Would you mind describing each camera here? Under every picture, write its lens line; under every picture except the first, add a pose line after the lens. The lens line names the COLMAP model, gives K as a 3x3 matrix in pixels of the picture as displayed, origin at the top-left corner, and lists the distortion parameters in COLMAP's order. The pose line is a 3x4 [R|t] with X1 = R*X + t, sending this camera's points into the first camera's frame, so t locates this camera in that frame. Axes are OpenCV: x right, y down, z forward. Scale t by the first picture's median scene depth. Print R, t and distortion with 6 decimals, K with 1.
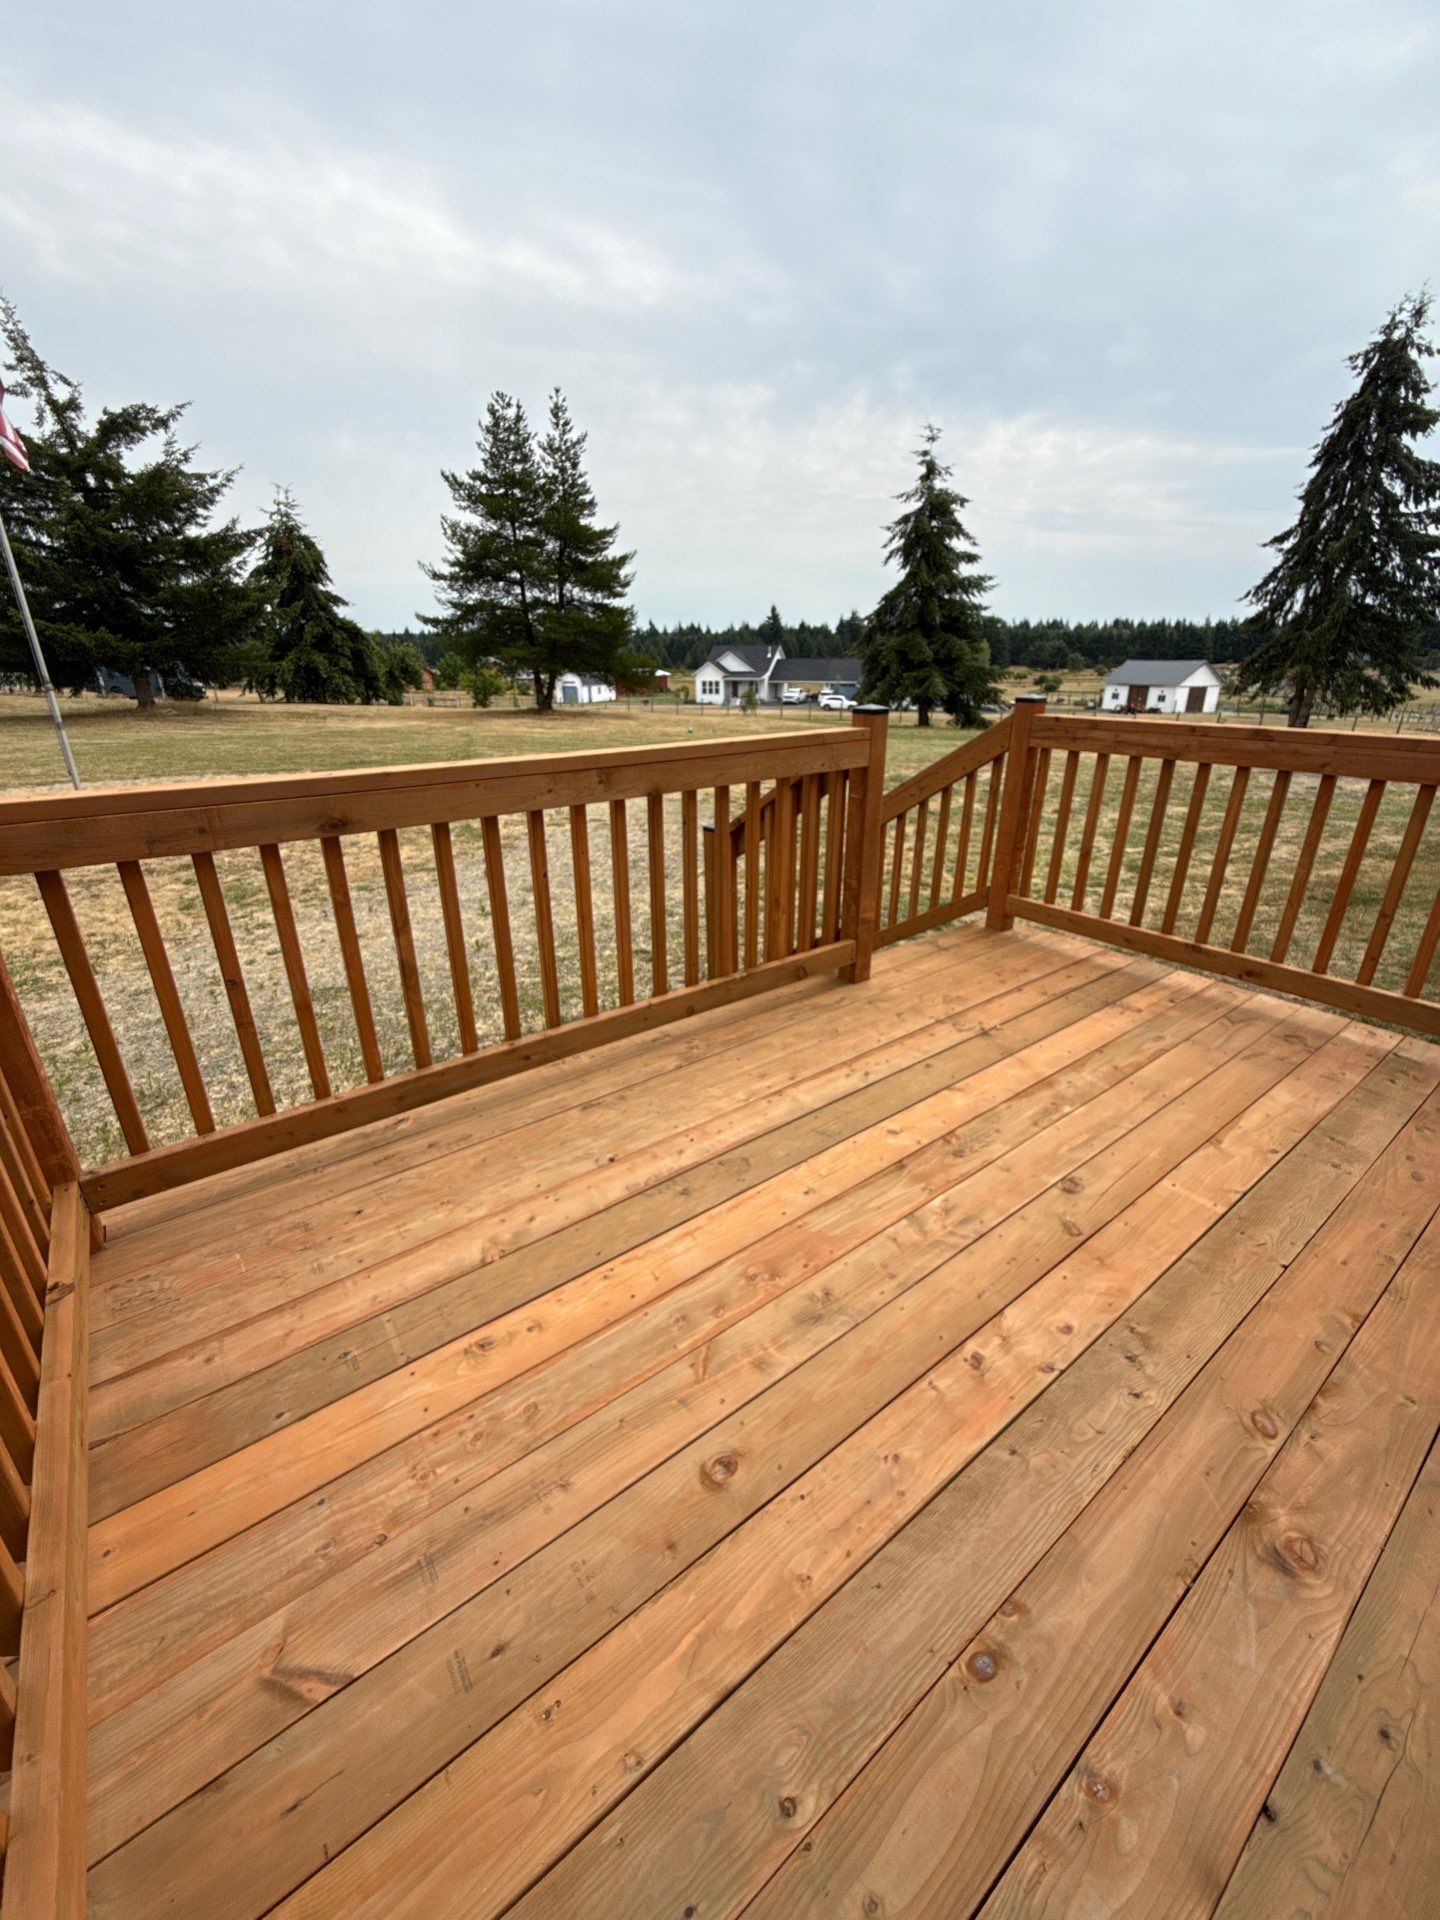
lens RADIAL K [[779.2, 0, 720.0], [0, 779.2, 960.0], [0, 0, 1]] dist [0.000904, 0.000075]
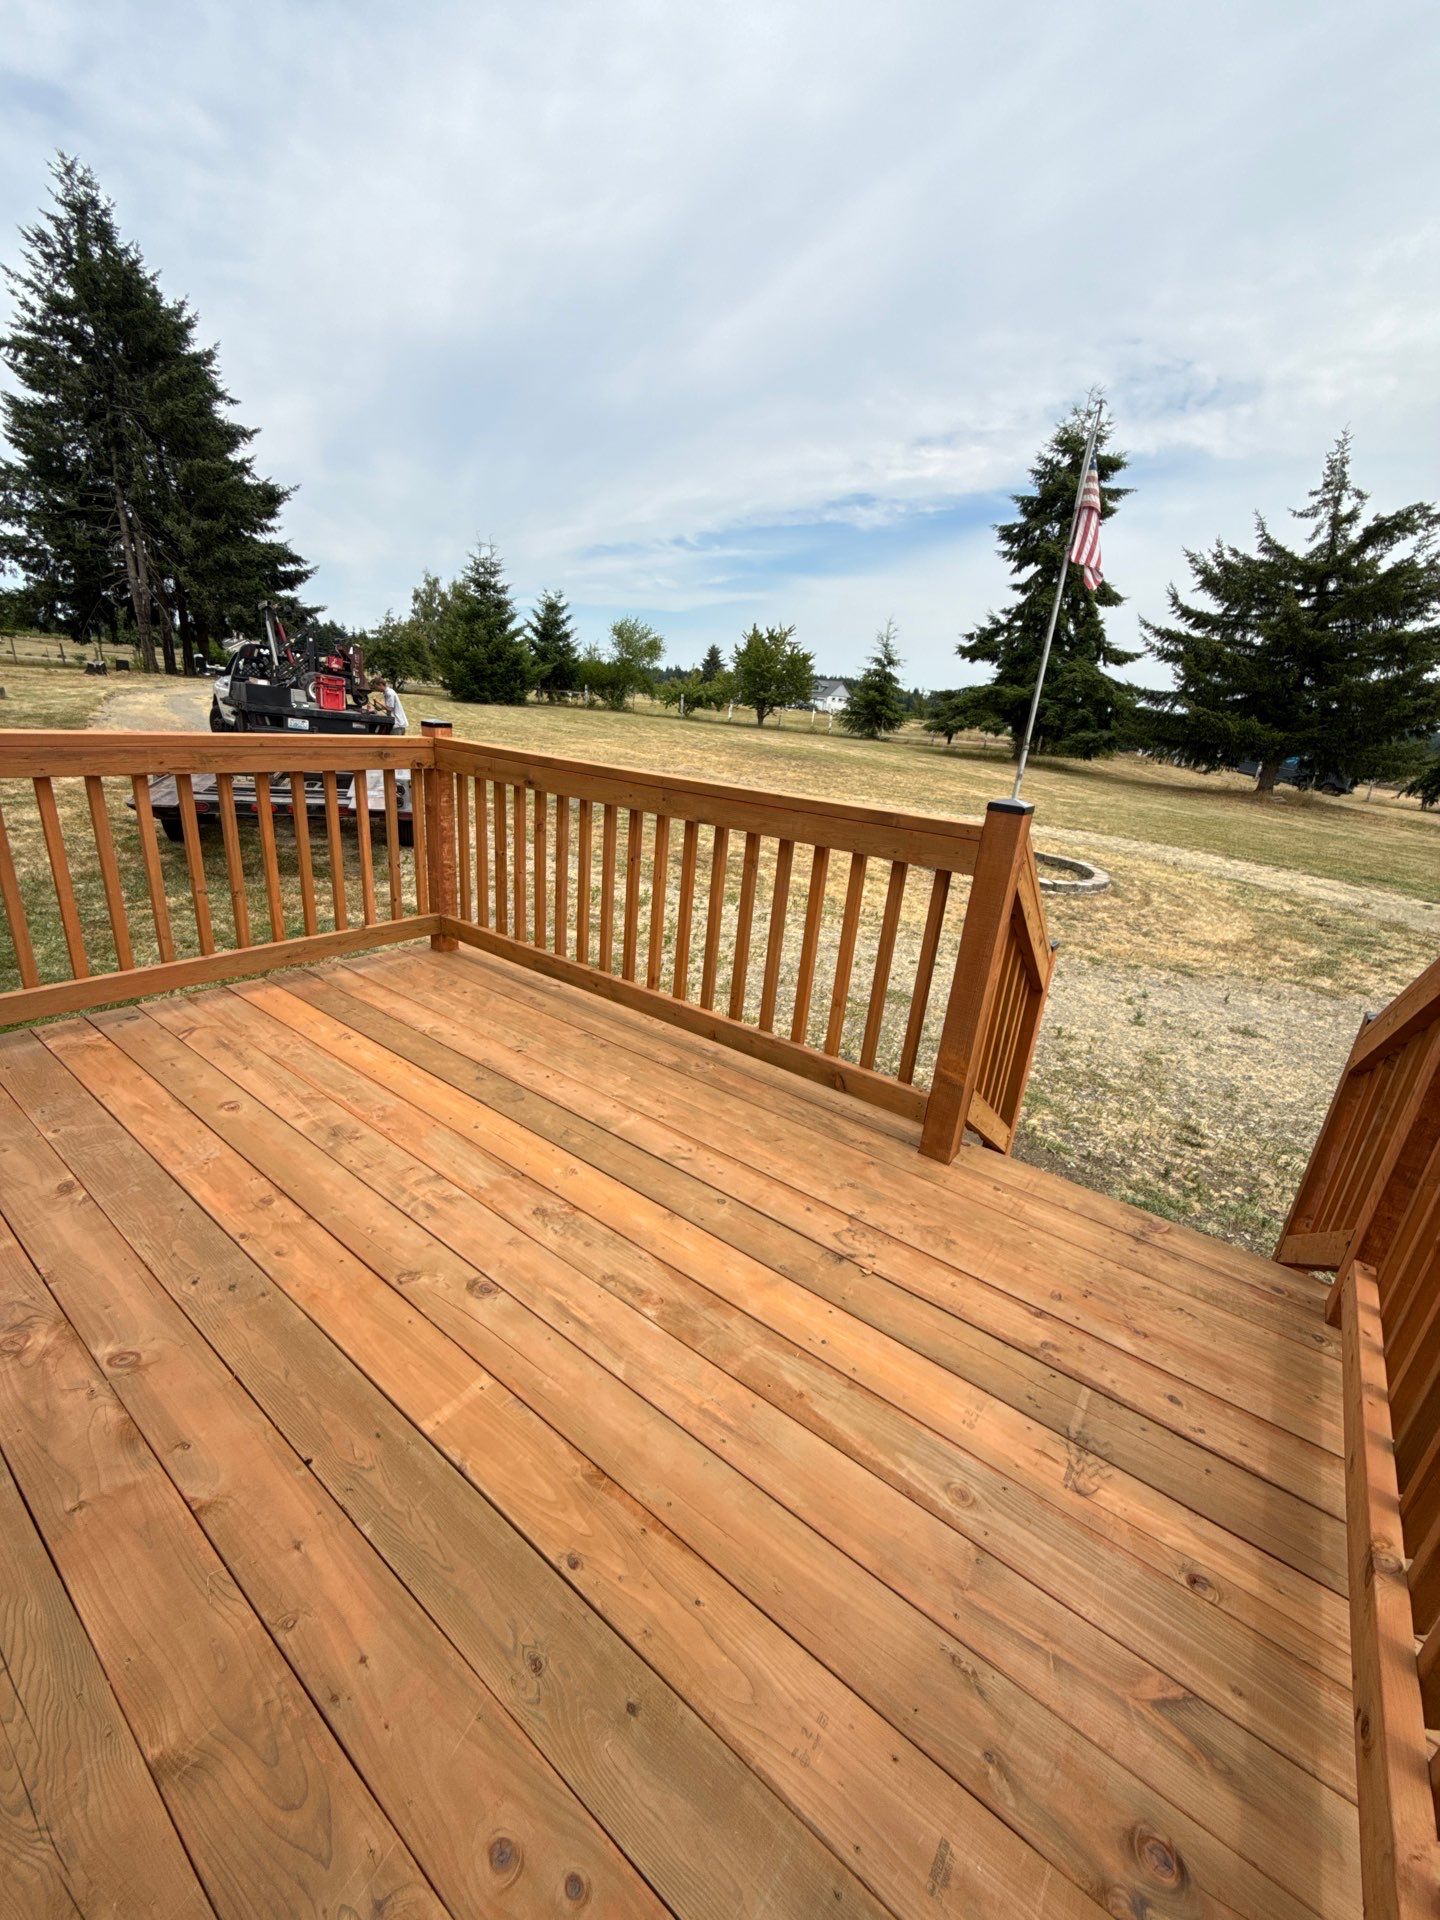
lens RADIAL K [[779.2, 0, 720.0], [0, 779.2, 960.0], [0, 0, 1]] dist [0.000904, 0.000075]
pose [[0.258443, 0.335218, -0.906000, 0.909803], [-0.430452, 0.879570, 0.202649, -0.247704], [0.864823, 0.337617, 0.371614, 0.602078]]
